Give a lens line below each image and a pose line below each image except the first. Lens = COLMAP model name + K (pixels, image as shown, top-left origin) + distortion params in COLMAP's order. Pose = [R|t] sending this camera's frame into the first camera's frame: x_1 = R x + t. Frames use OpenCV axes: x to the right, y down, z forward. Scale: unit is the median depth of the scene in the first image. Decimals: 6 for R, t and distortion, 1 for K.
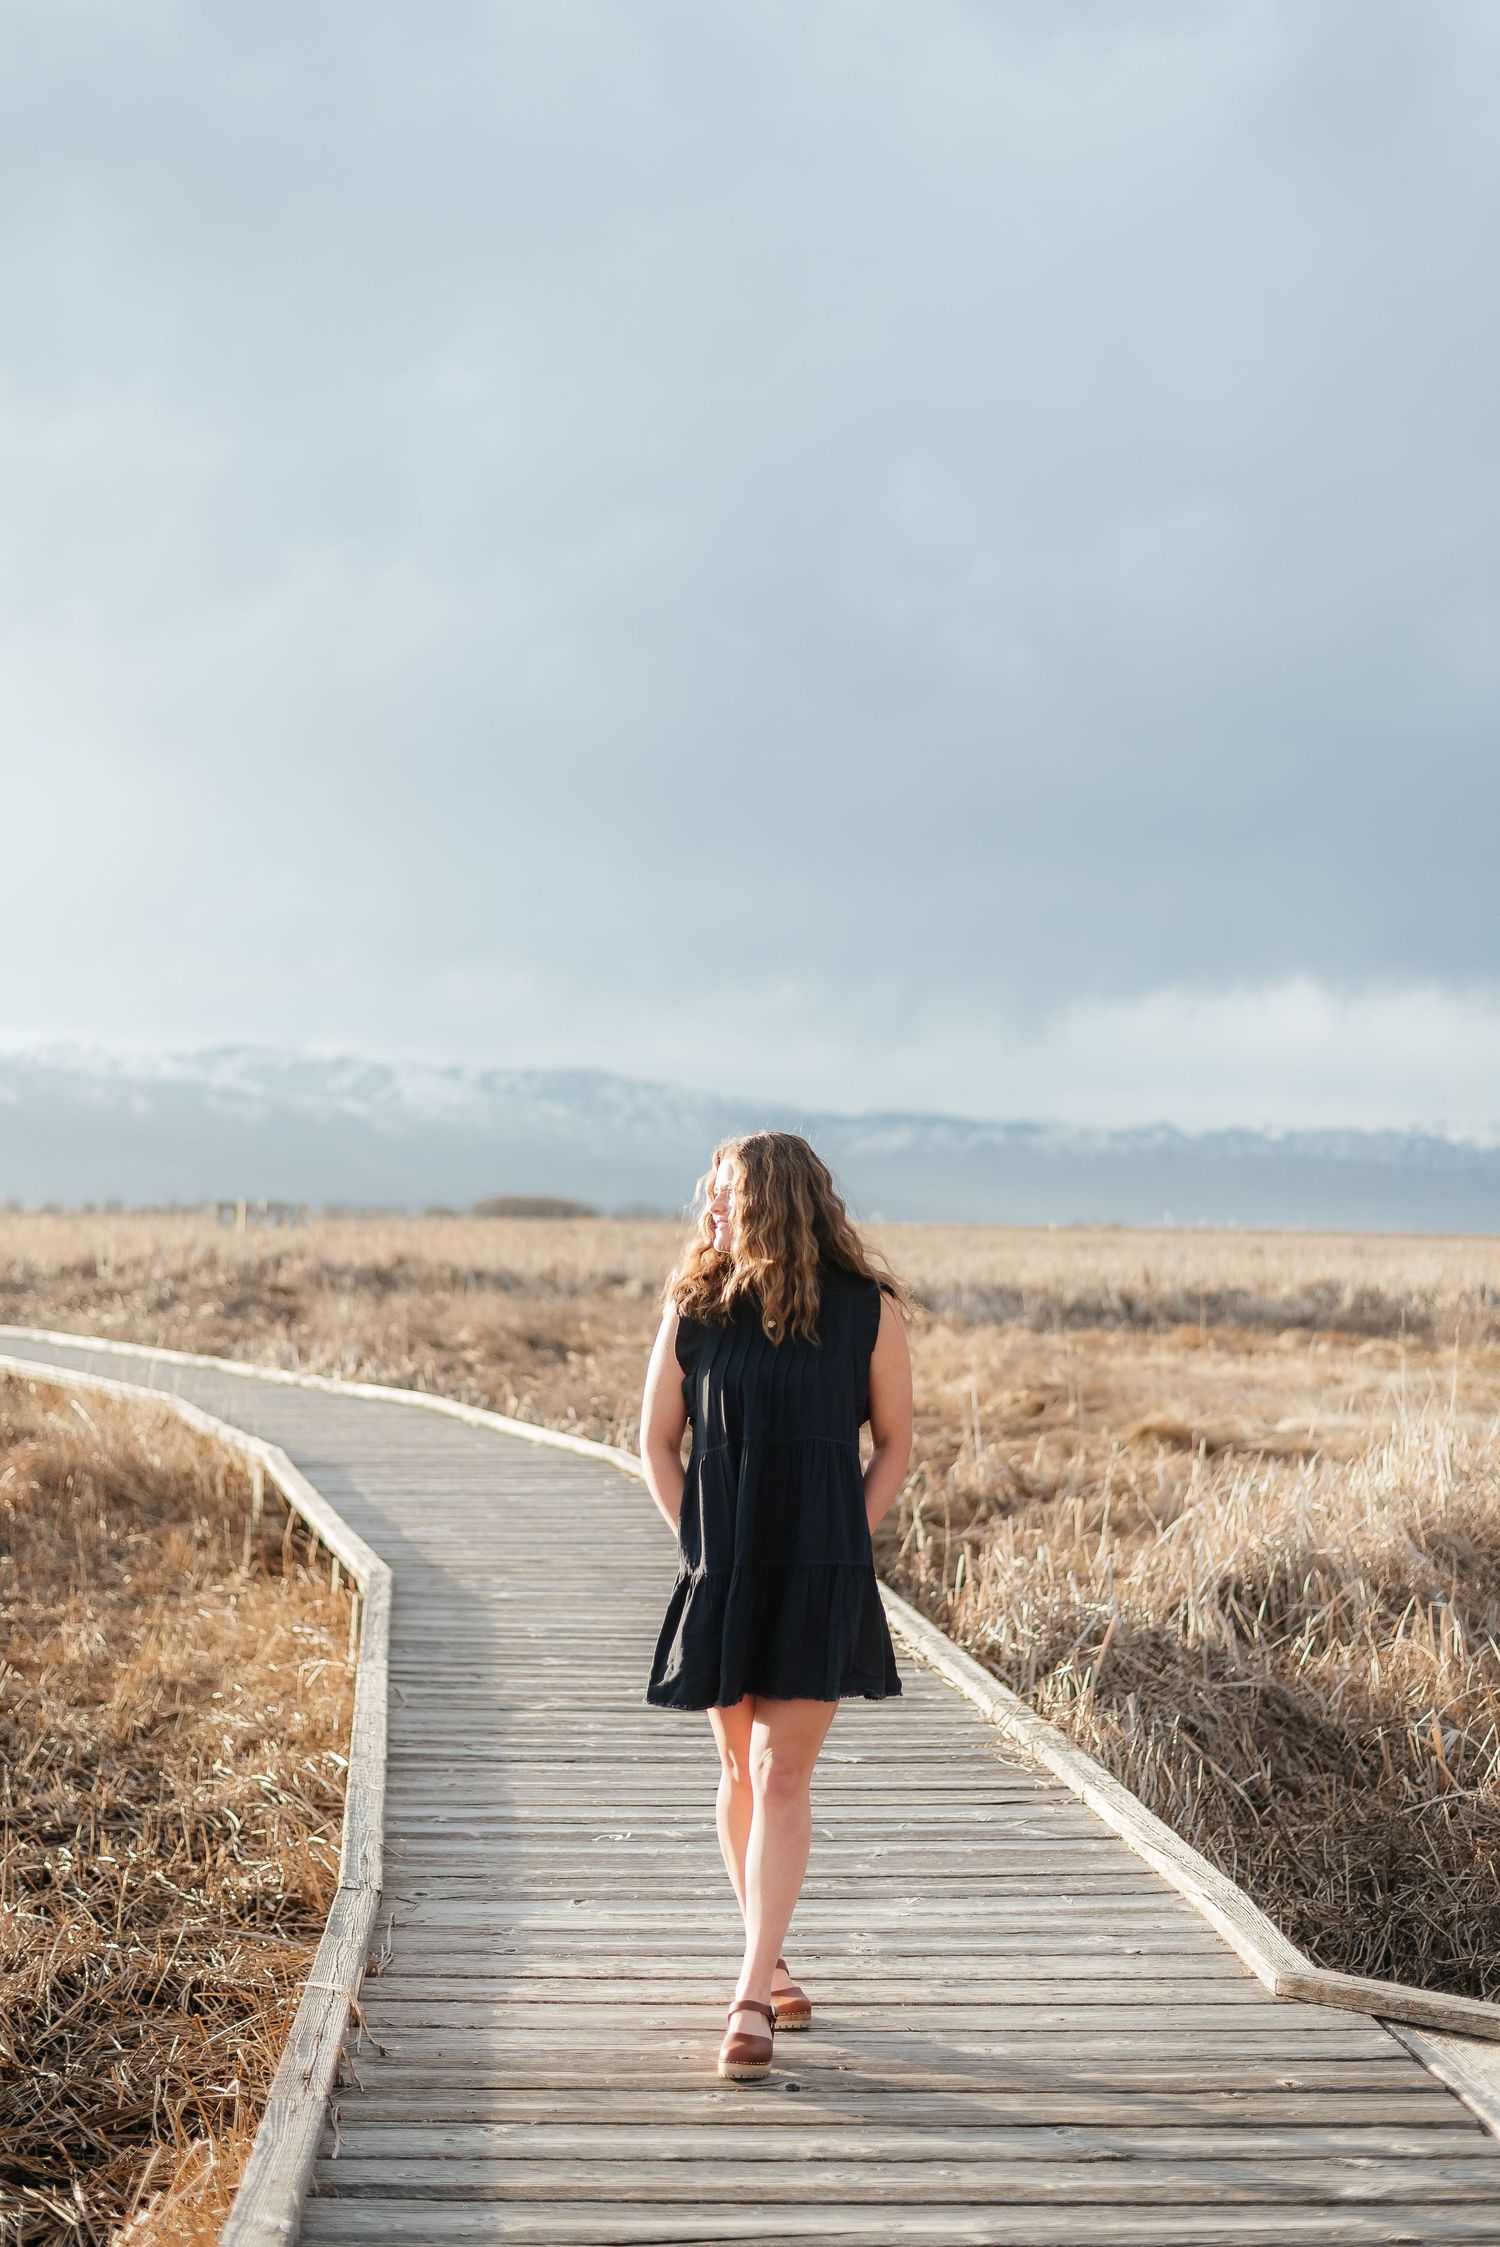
lens RADIAL K [[3132.8, 0, 750.0], [0, 3132.8, 1123.5], [0, 0, 1]] dist [-0.003618, 0.038826]
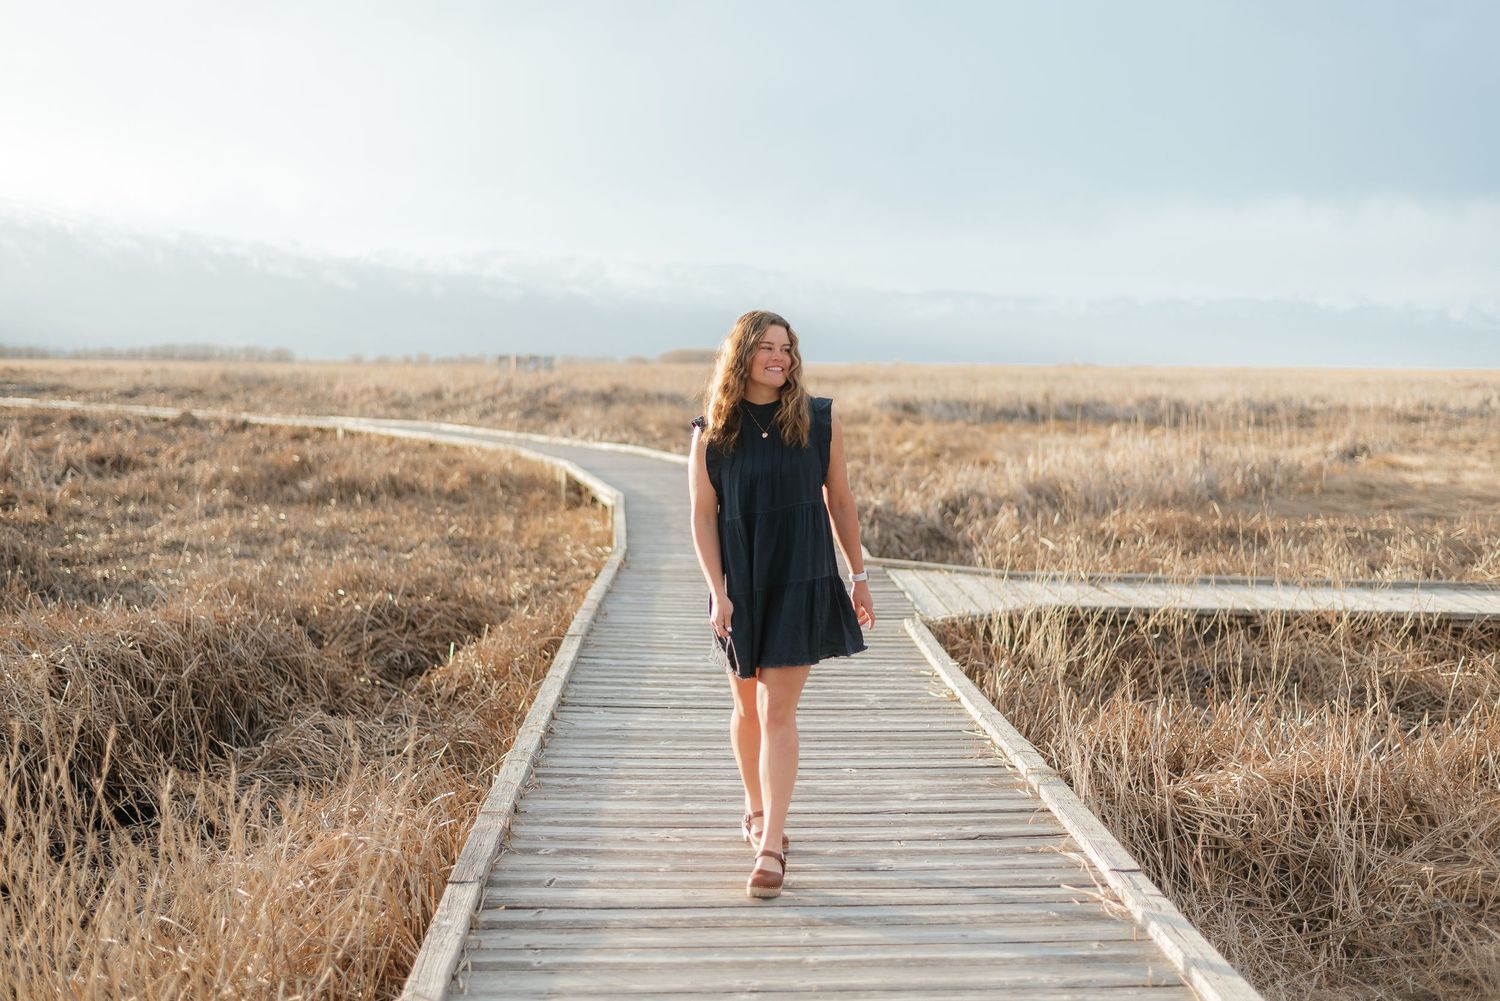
lens RADIAL K [[2091.3, 0, 750.0], [0, 2091.3, 500.5], [0, 0, 1]] dist [-0.003618, 0.038826]
pose [[0.998957, -0.005952, -0.045267, 0.020819], [0.010262, 0.995367, 0.095596, -0.006420], [0.044488, -0.095960, 0.994390, -0.215467]]
